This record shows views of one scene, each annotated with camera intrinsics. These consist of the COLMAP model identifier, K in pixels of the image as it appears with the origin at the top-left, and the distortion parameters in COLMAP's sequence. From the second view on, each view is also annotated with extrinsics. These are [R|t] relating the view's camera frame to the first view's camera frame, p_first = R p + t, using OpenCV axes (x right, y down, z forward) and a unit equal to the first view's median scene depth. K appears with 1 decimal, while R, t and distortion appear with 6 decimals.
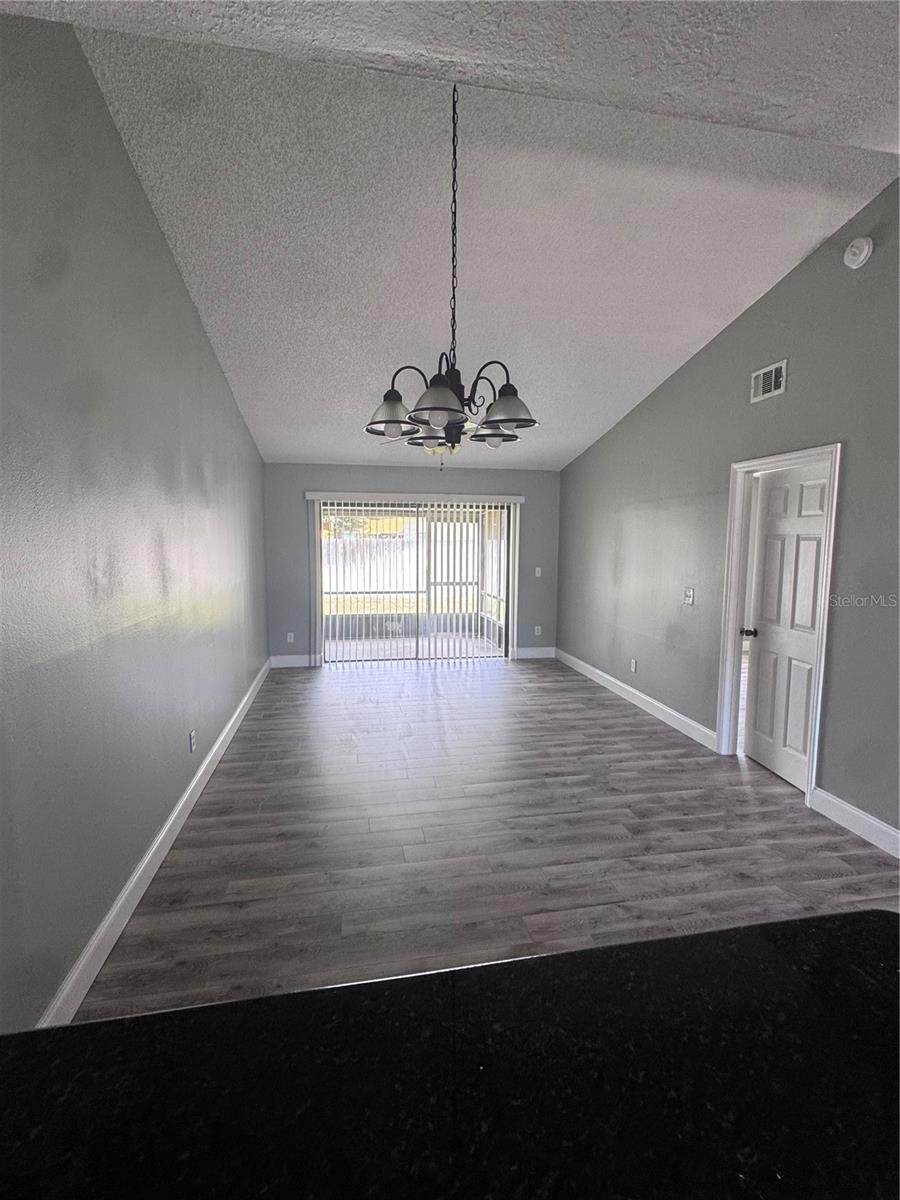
lens RADIAL K [[565.1, 0, 451.0], [0, 565.1, 598.5], [0, 0, 1]] dist [-0.002717, -0.000483]
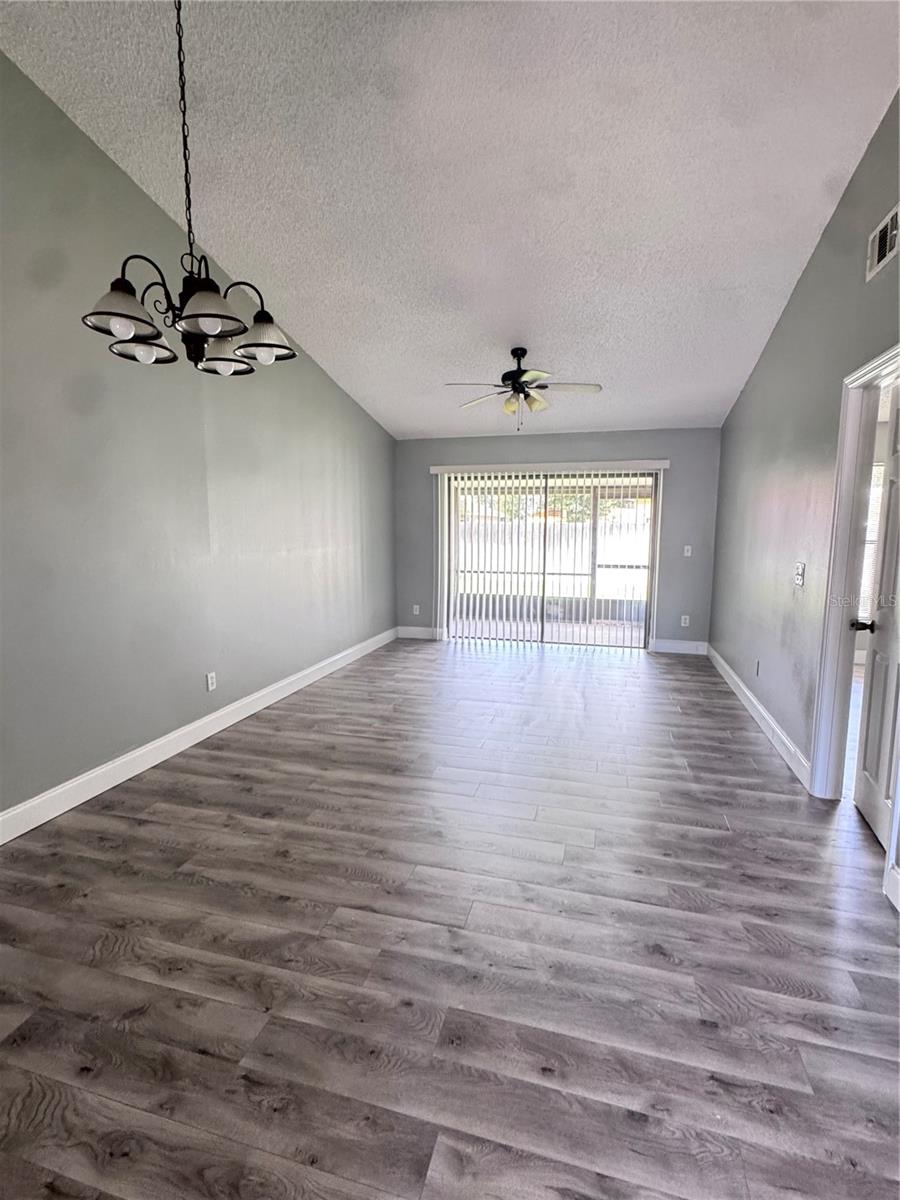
lens RADIAL K [[565.1, 0, 451.2], [0, 565.1, 599.7], [0, 0, 1]] dist [-0.002717, -0.000483]
pose [[0.897721, 0.052708, -0.437400, 0.390615], [-0.045037, 0.998596, 0.027901, 0.033094], [0.438257, -0.005348, 0.898834, 0.176432]]
